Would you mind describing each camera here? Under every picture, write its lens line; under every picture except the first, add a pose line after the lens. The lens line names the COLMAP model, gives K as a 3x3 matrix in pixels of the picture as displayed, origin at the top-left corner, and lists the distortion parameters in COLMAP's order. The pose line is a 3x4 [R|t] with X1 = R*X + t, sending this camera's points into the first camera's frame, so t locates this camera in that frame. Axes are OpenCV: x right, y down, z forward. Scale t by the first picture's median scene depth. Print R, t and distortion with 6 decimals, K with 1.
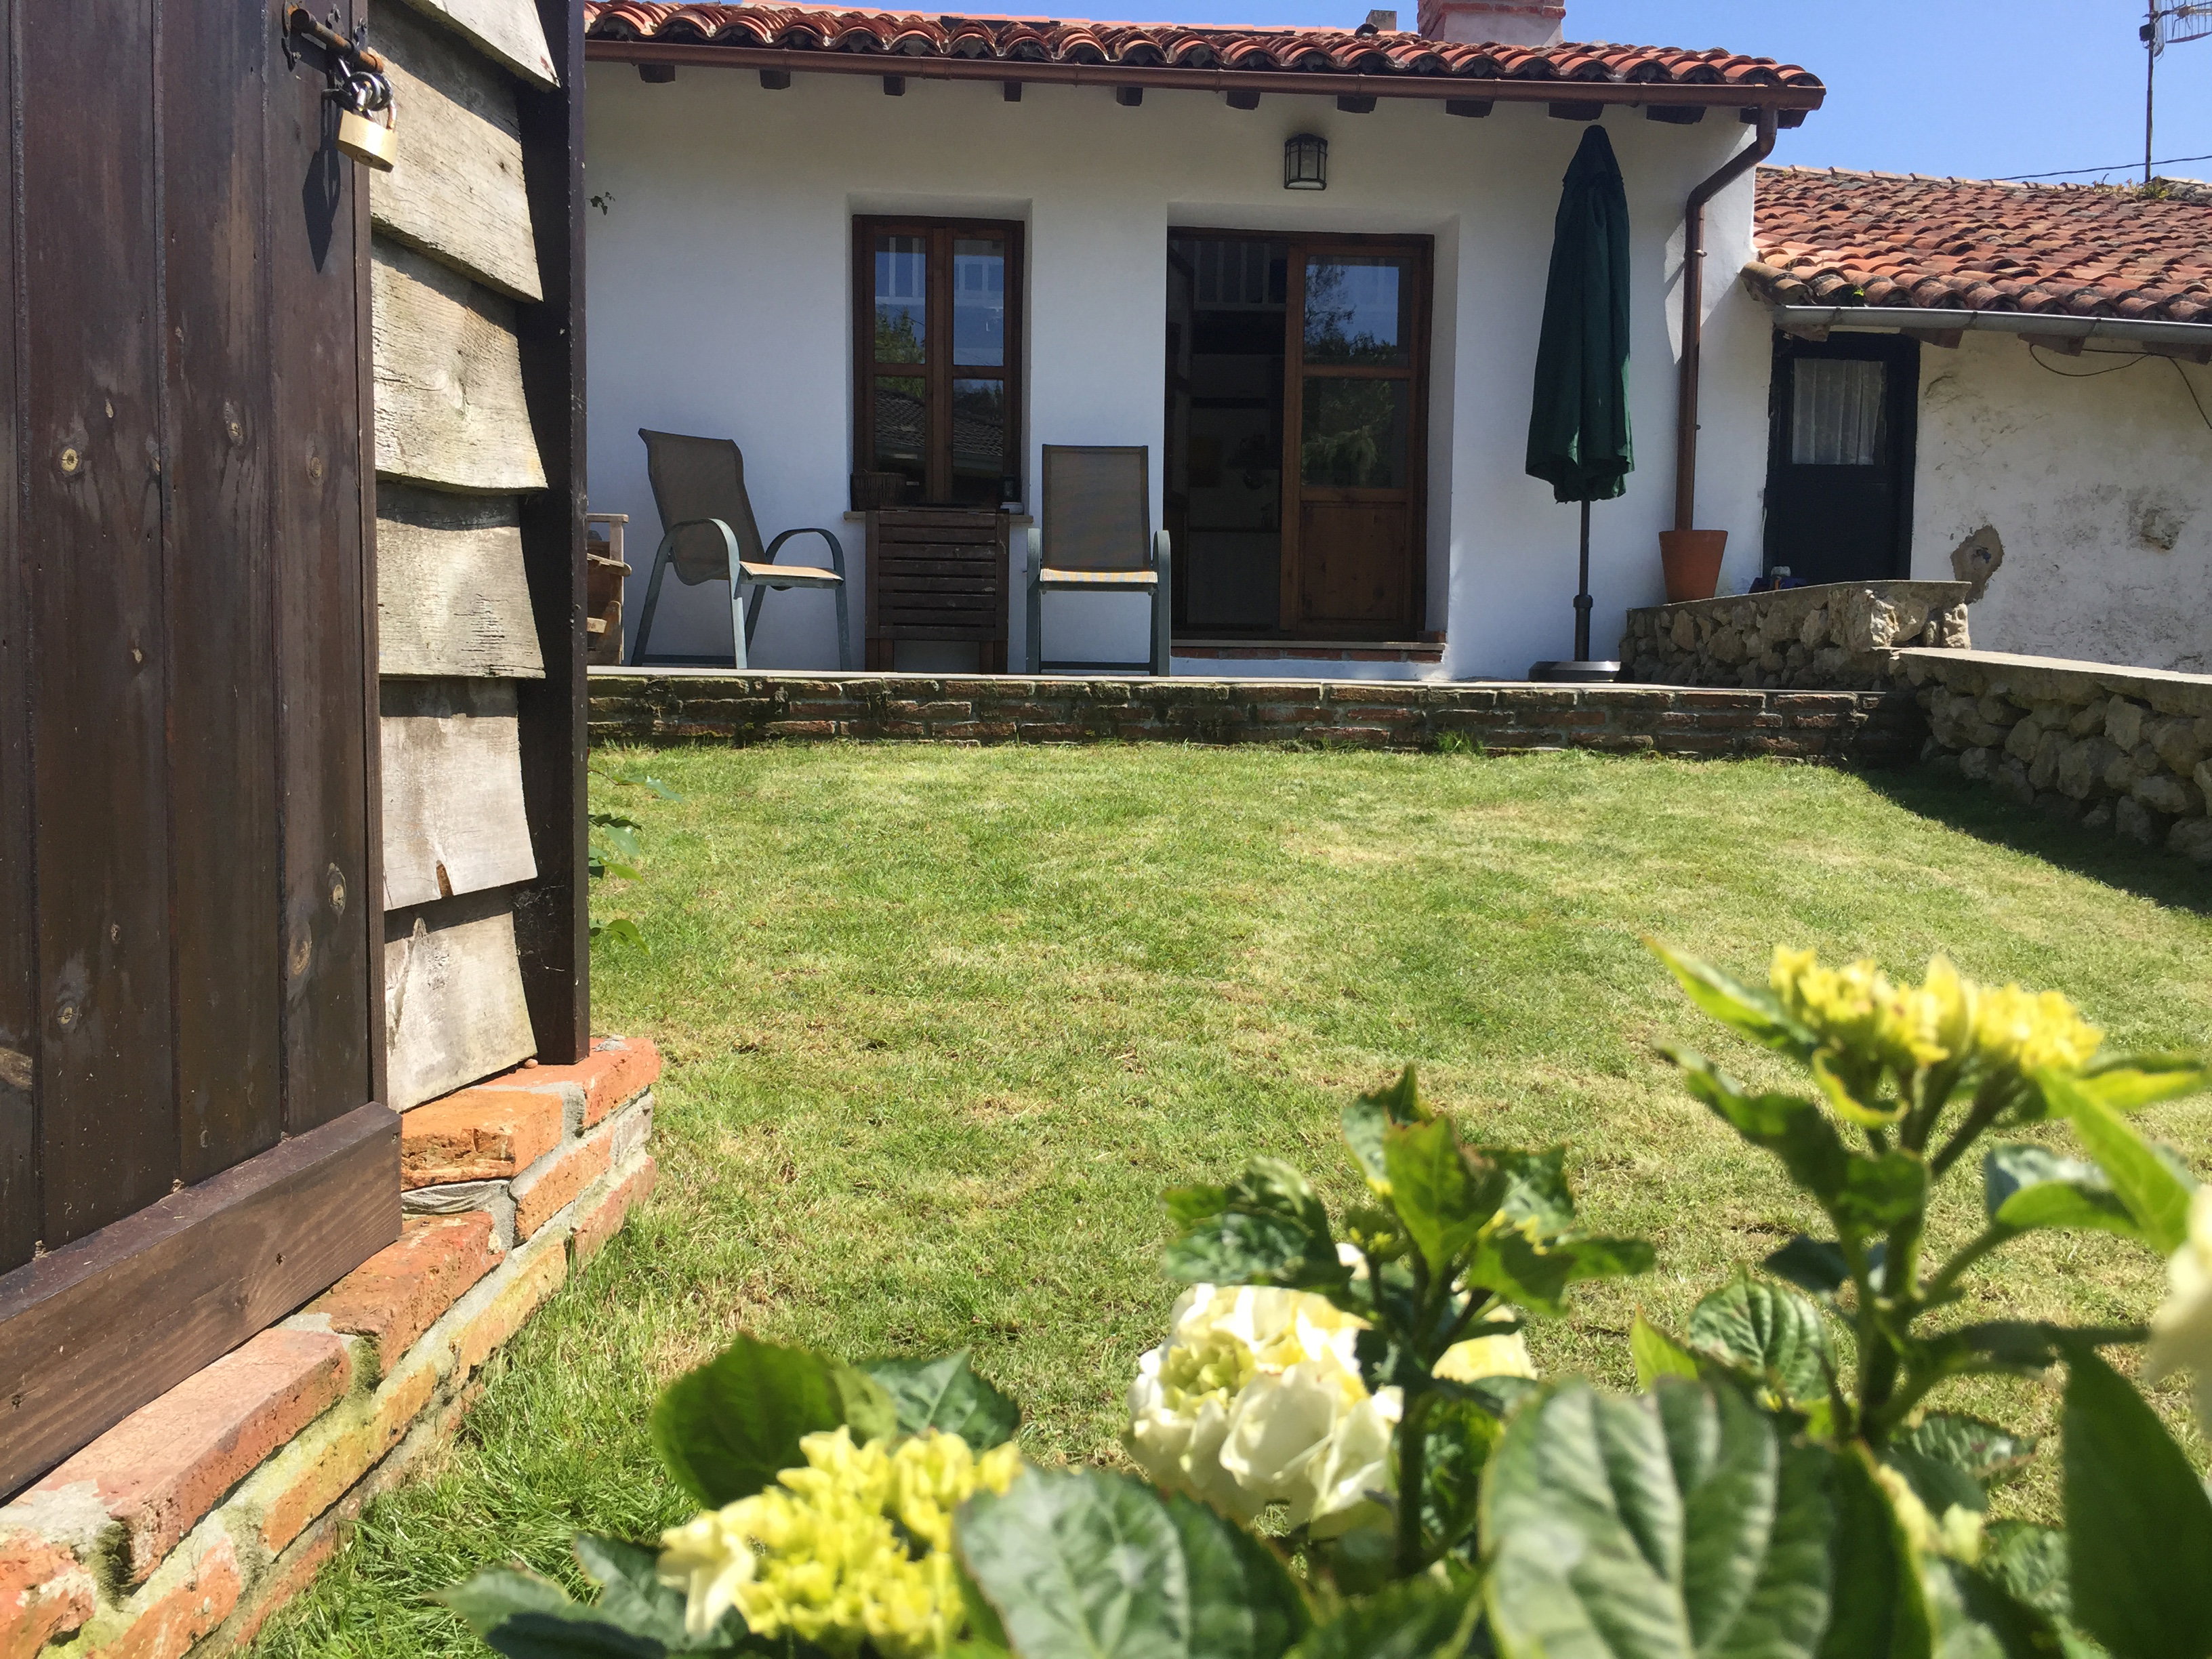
lens RADIAL K [[1873.8, 0, 1097.8], [0, 1873.8, 819.3], [0, 0, 1]] dist [0.062958, -0.082246]
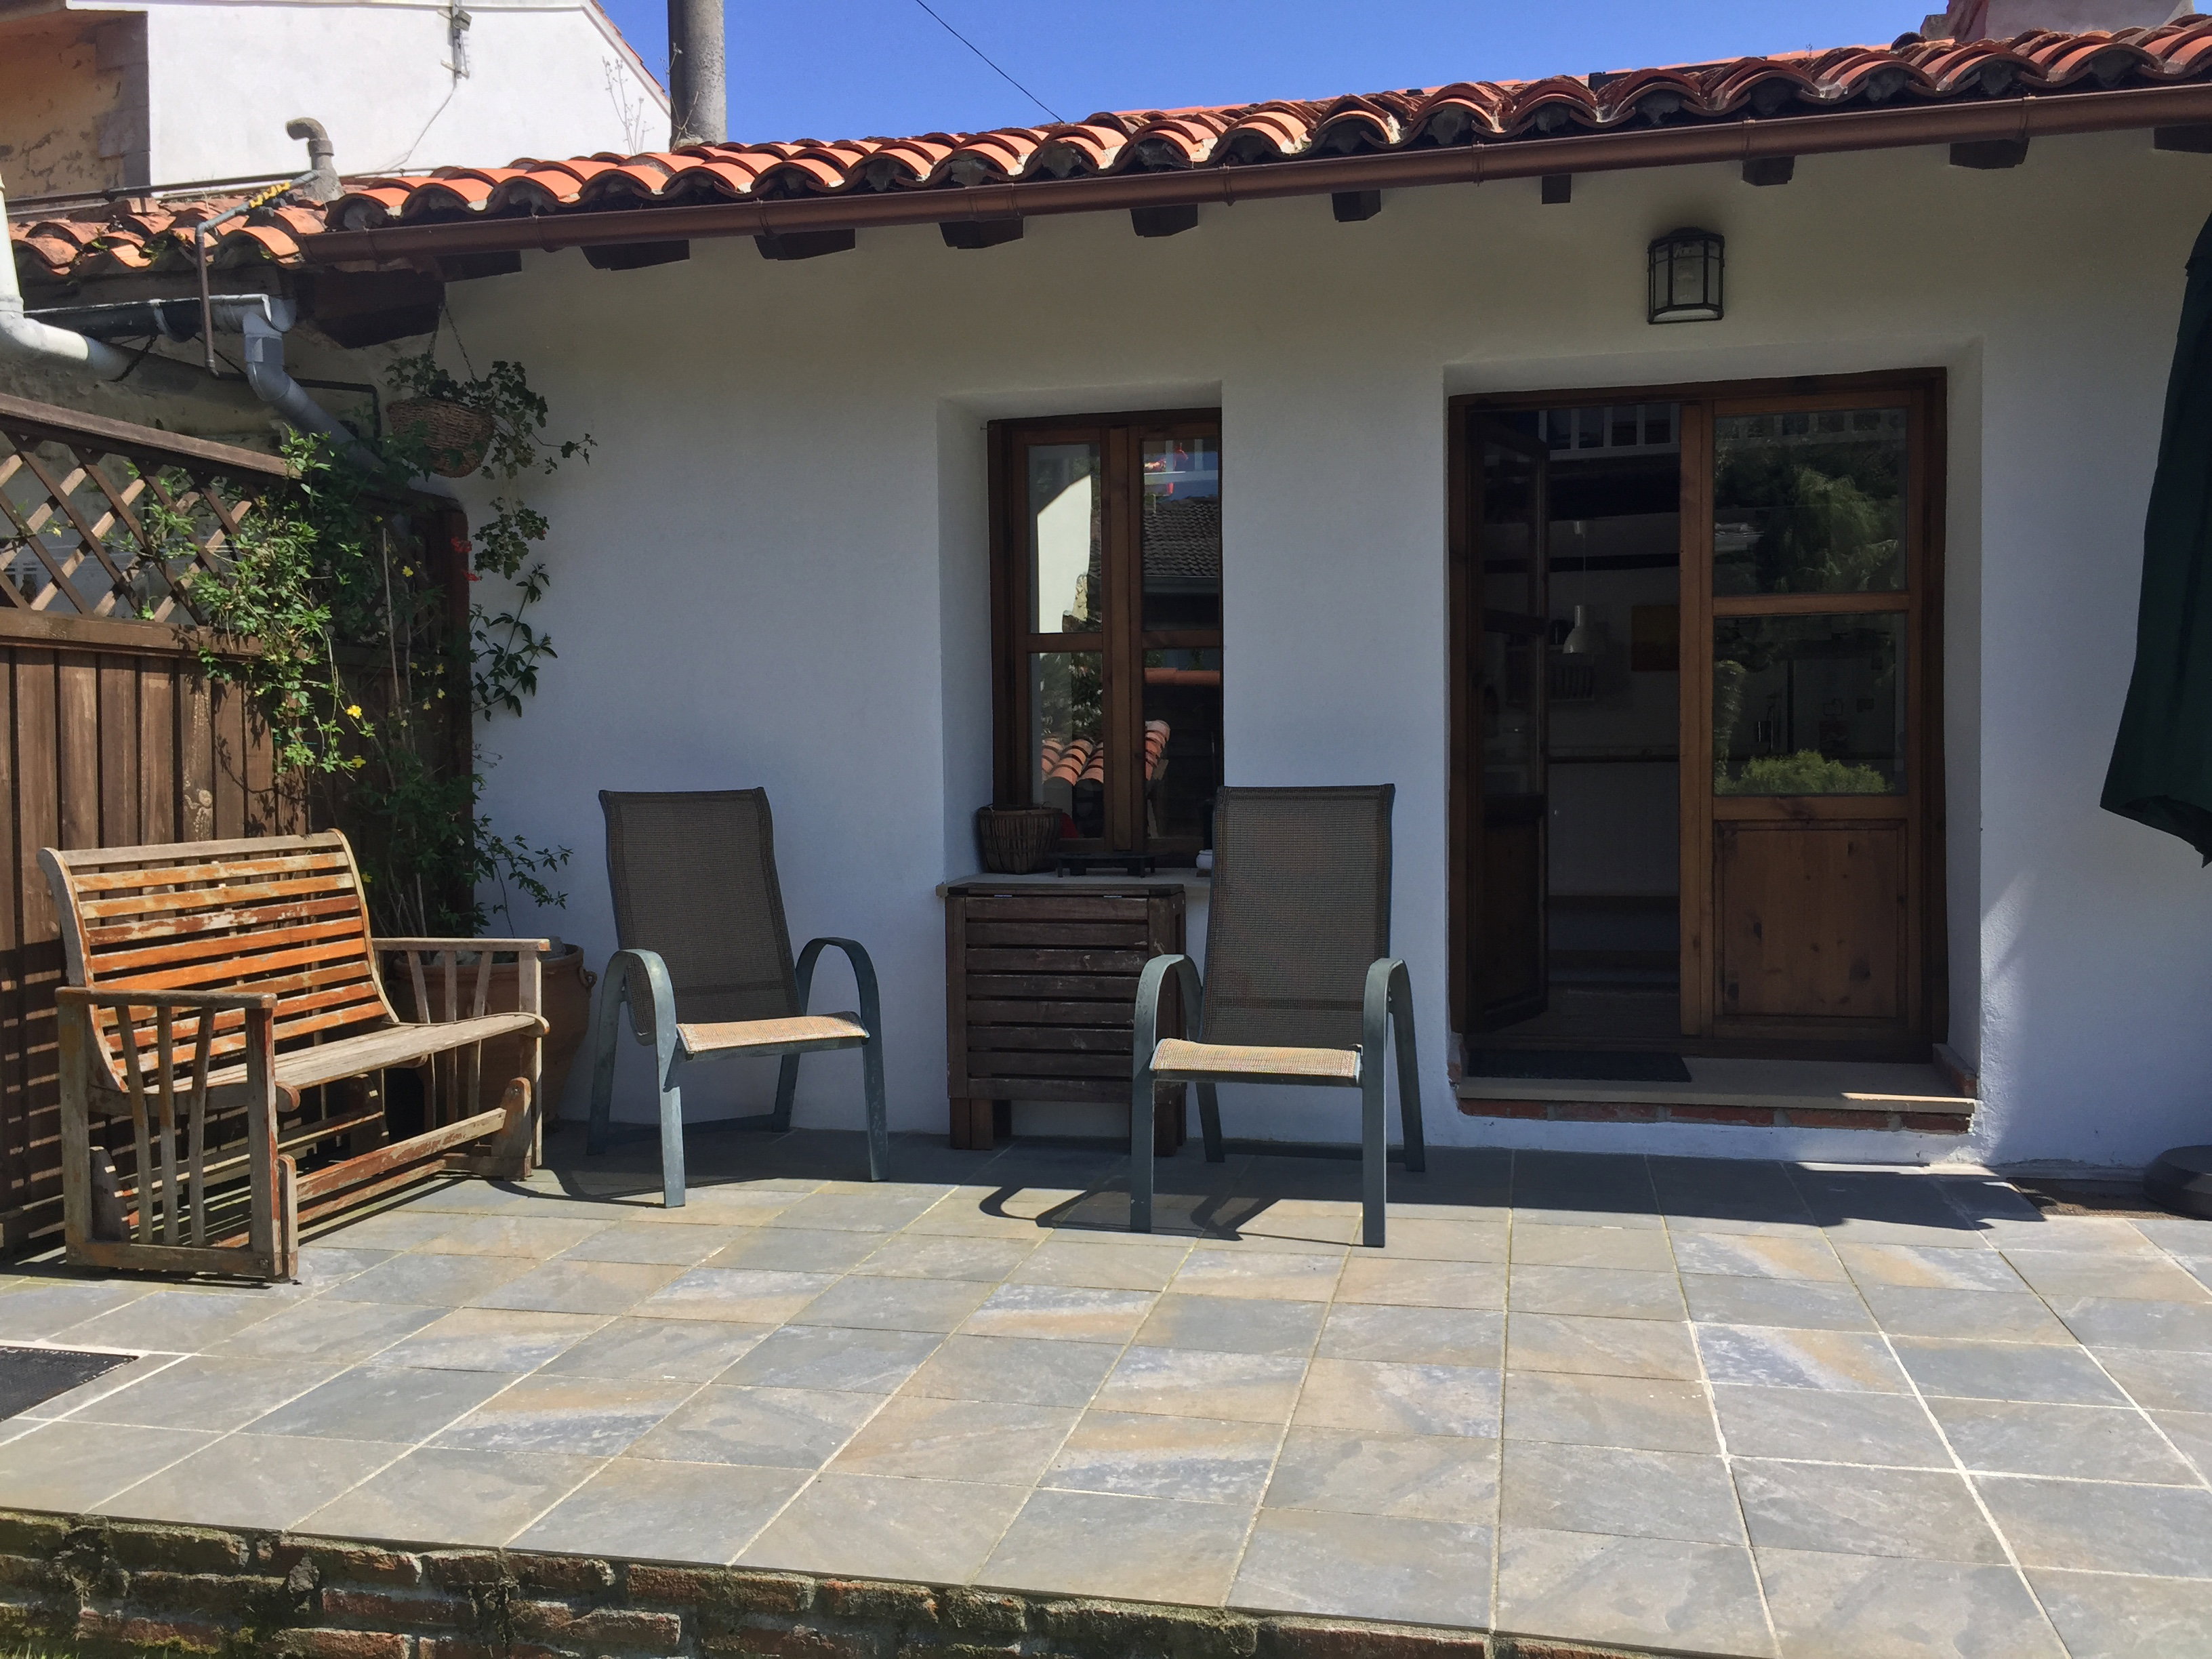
lens RADIAL K [[1873.8, 0, 1106.1], [0, 1873.8, 817.8], [0, 0, 1]] dist [0.062958, -0.082246]
pose [[0.952989, -0.013514, -0.302705, 0.124121], [0.000853, 0.999121, -0.041917, -0.171634], [0.303005, 0.039688, 0.952162, 0.434448]]
